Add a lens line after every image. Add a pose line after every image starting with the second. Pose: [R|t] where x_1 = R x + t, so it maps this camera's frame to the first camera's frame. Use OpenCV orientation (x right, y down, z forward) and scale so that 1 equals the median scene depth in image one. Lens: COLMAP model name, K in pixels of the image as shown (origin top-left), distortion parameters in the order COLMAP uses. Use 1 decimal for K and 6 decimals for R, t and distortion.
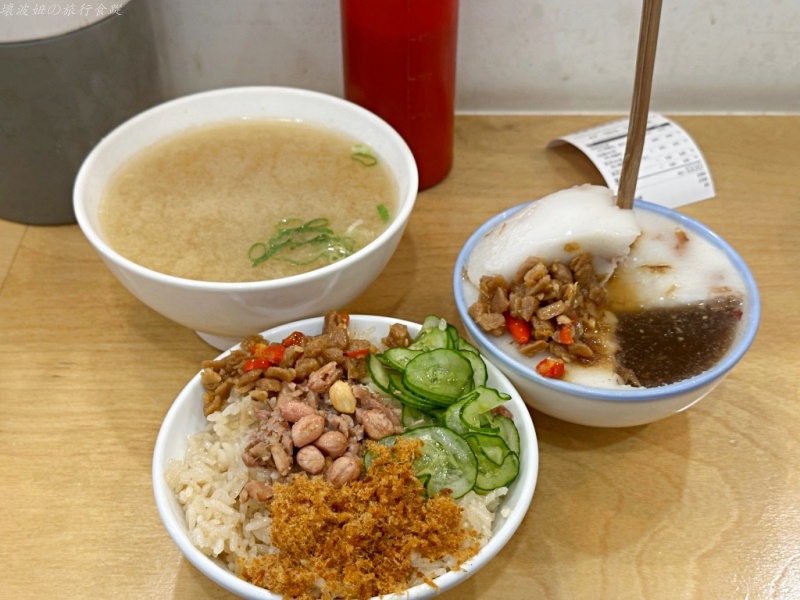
lens RADIAL K [[1119.5, 0, 390.8], [0, 1119.5, 301.0], [0, 0, 1]] dist [0.130543, -0.045911]
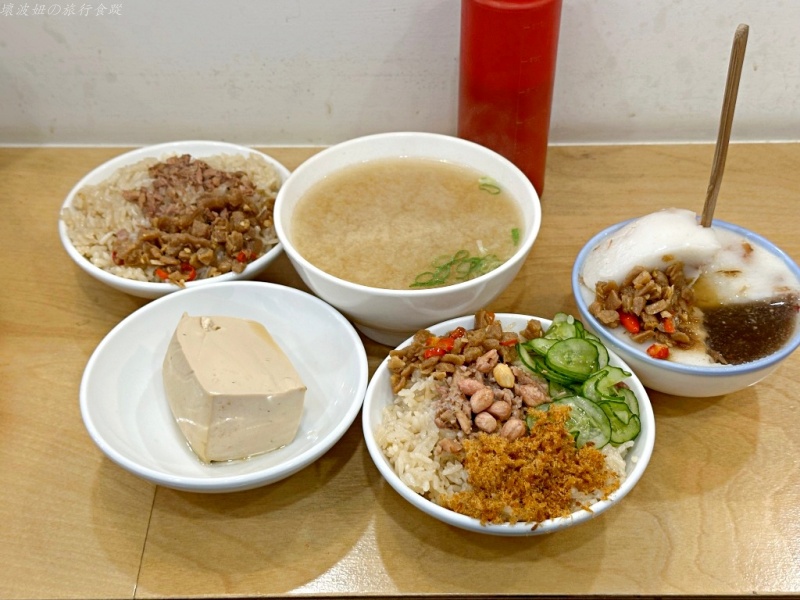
lens RADIAL K [[1121.1, 0, 400.0], [0, 1121.1, 300.0], [0, 0, 1]] dist [0.138143, -0.070108]
pose [[0.999614, -0.017042, 0.021955, -0.193270], [0.017071, 0.999854, -0.001129, -0.003813], [-0.021933, 0.001504, 0.999758, -0.318654]]
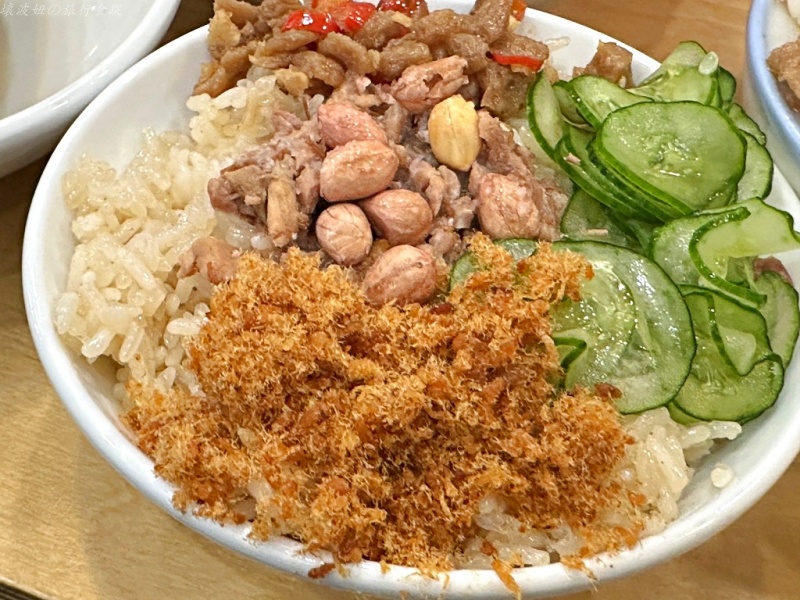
lens RADIAL K [[1127.6, 0, 349.7], [0, 1127.6, 386.2], [0, 0, 1]] dist [-0.004194, -0.054750]
pose [[0.937159, 0.317628, -0.144382, 0.016961], [-0.283303, 0.934282, 0.216465, 0.095818], [0.203649, -0.161958, 0.965555, 0.525867]]
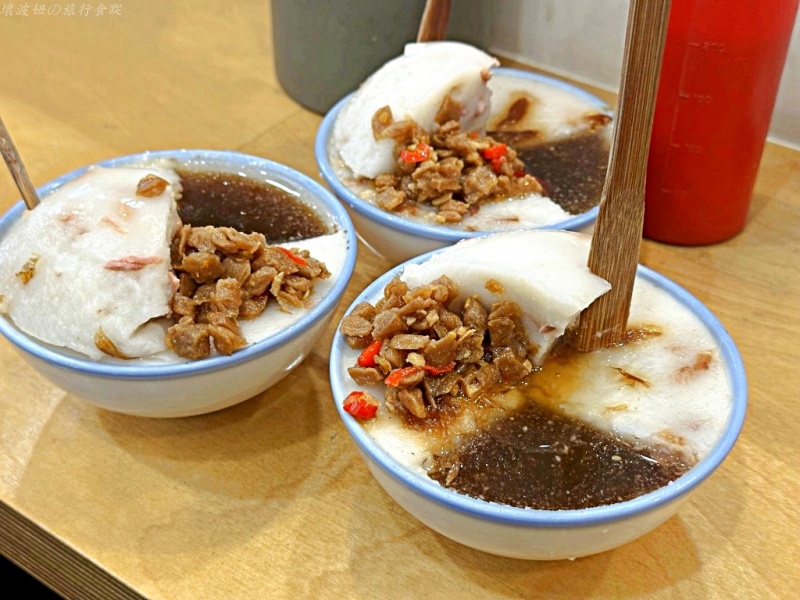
lens RADIAL K [[1121.1, 0, 400.0], [0, 1121.1, 300.0], [0, 0, 1]] dist [0.138143, -0.070108]
pose [[0.783085, 0.399943, -0.476259, 0.514147], [-0.429459, 0.901644, 0.051028, -0.055505], [0.449825, 0.164574, 0.877823, 0.352276]]
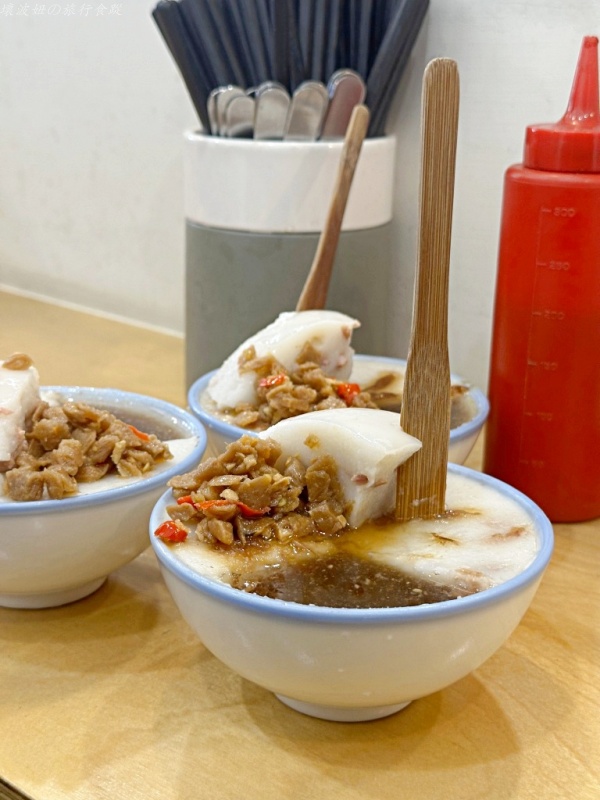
lens RADIAL K [[1119.5, 0, 300.0], [0, 1119.5, 400.0], [0, 0, 1]] dist [0.130543, -0.045911]
pose [[0.725589, 0.234922, -0.646786, 0.718504], [-0.483391, 0.842962, -0.236111, 0.128739], [0.489748, 0.483970, 0.725203, 0.451150]]
